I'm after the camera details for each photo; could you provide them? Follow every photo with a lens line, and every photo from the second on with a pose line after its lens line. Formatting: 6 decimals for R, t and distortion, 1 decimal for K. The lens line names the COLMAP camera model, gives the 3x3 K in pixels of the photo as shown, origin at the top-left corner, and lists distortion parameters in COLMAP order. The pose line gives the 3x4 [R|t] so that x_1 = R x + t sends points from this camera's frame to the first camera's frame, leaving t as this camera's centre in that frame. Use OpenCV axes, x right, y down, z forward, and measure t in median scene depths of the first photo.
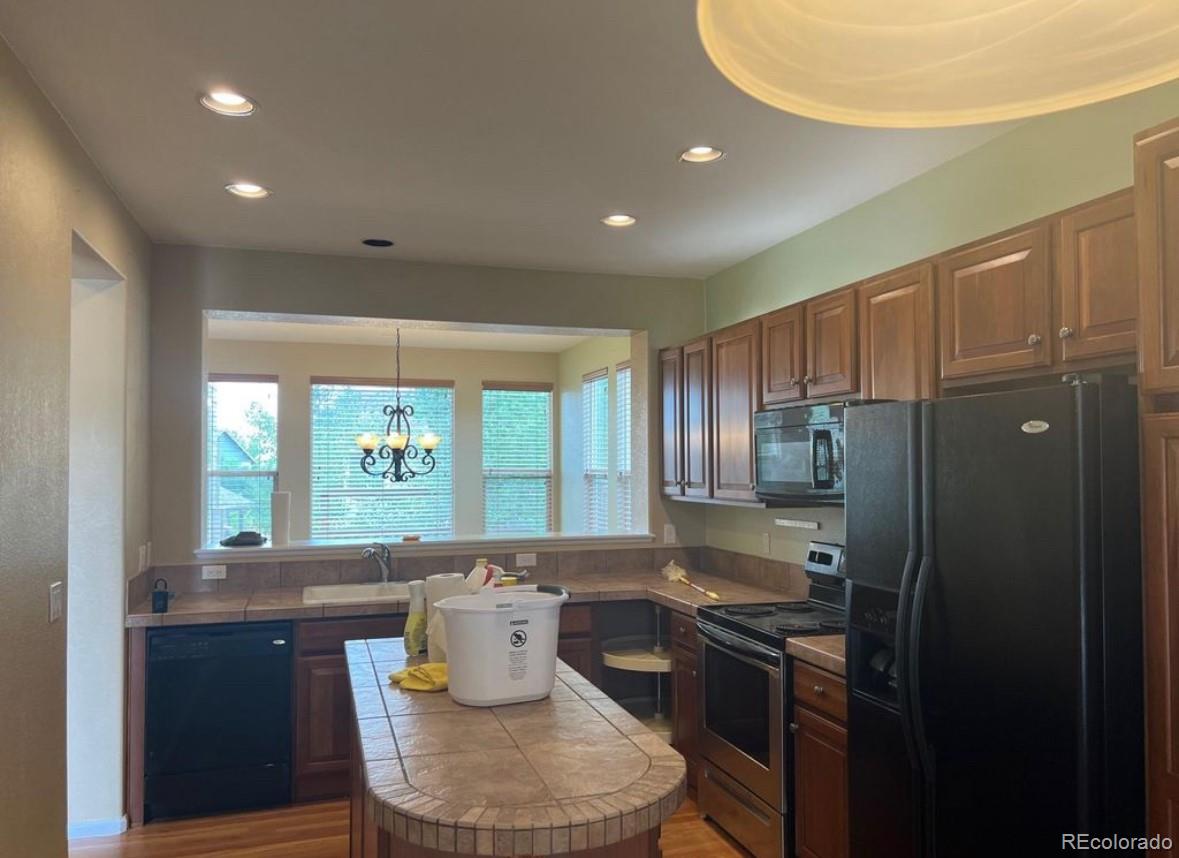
lens RADIAL K [[800.6, 0, 592.7], [0, 800.6, 436.1], [0, 0, 1]] dist [-0.002200, -0.000725]
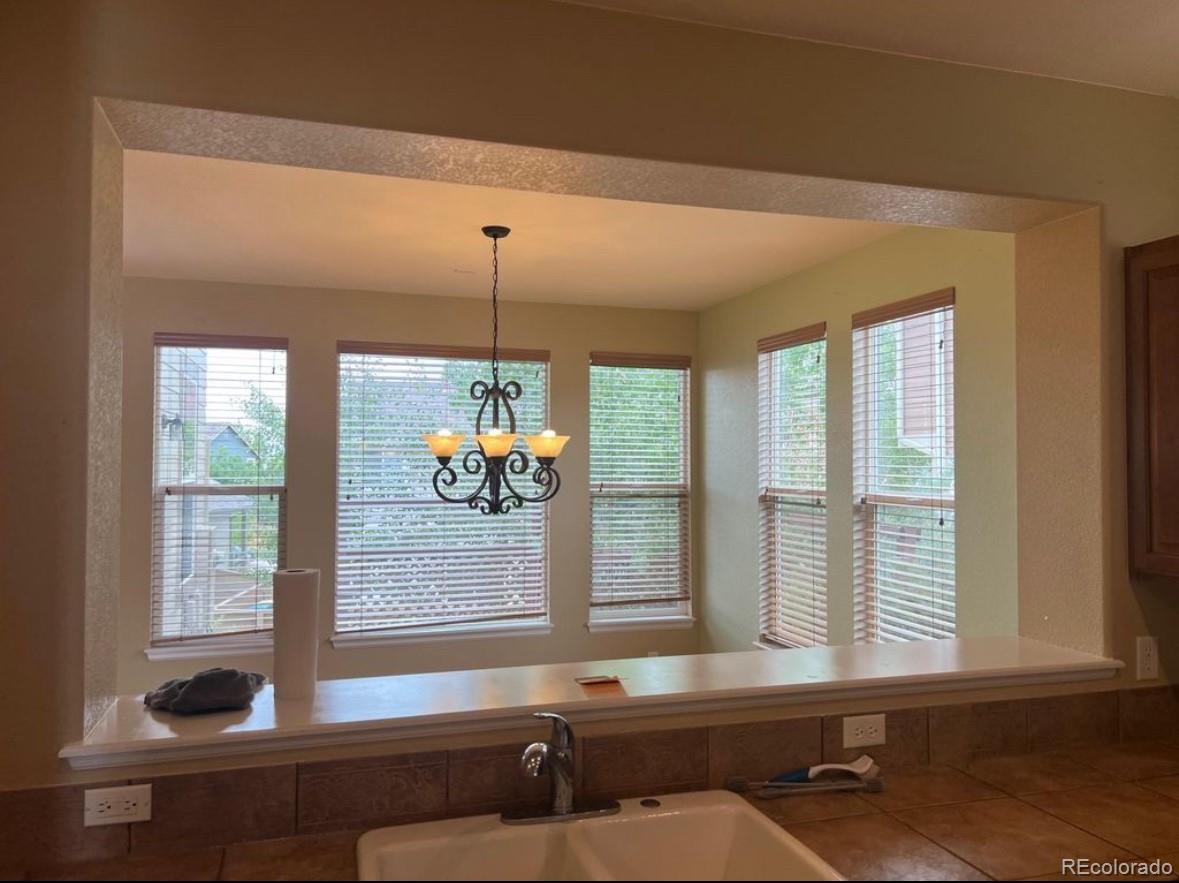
lens RADIAL K [[849.8, 0, 587.5], [0, 849.8, 436.6], [0, 0, 1]] dist [0.027507, -0.003721]
pose [[0.999436, 0.007008, -0.032834, -0.155792], [-0.006862, 0.999966, 0.004551, -0.001865], [0.032865, -0.004323, 0.999450, 0.388962]]
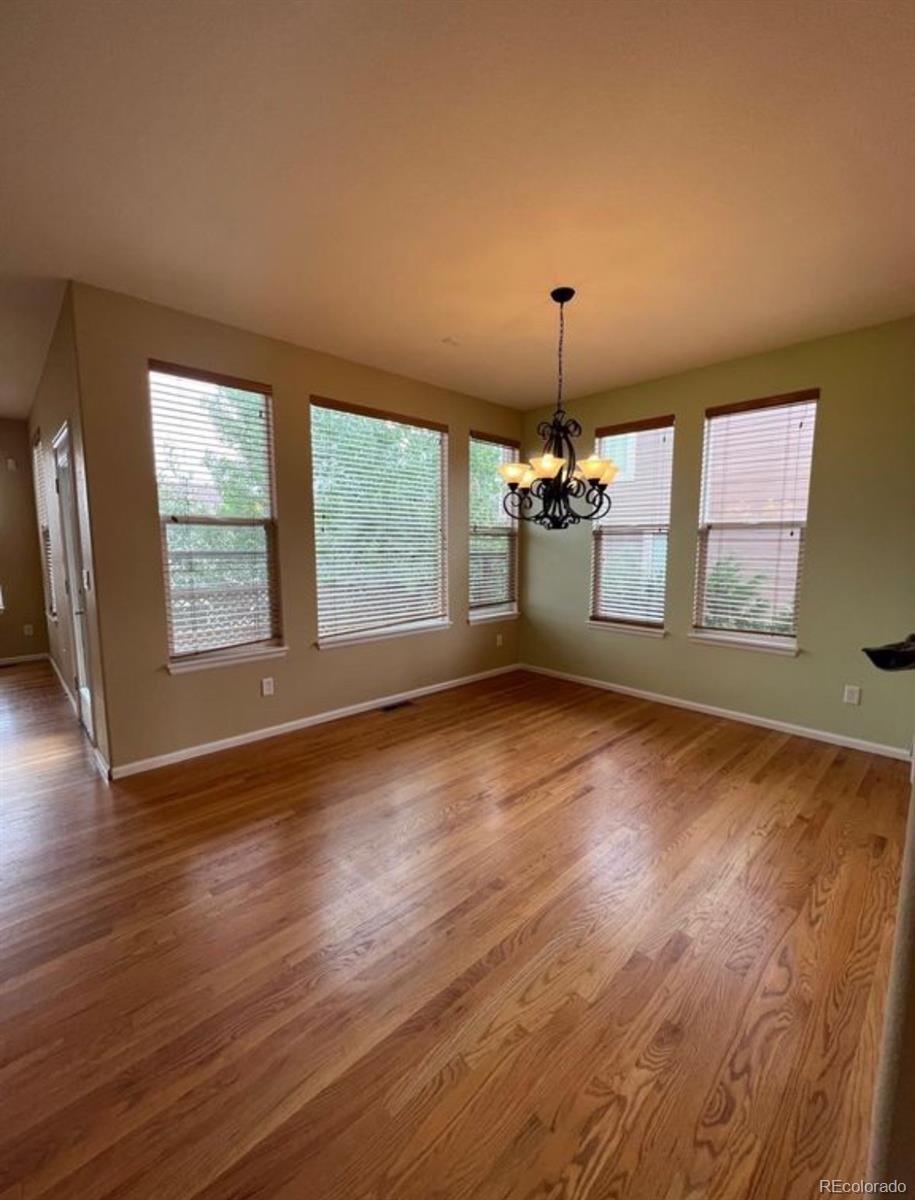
lens RADIAL K [[491.7, 0, 456.6], [0, 491.7, 601.4], [0, 0, 1]] dist [-0.001826, -0.000022]
pose [[0.911523, -0.043263, 0.408967, -0.526524], [-0.020333, 0.988494, 0.149889, 0.058054], [-0.410746, -0.144943, 0.900155, 0.611796]]
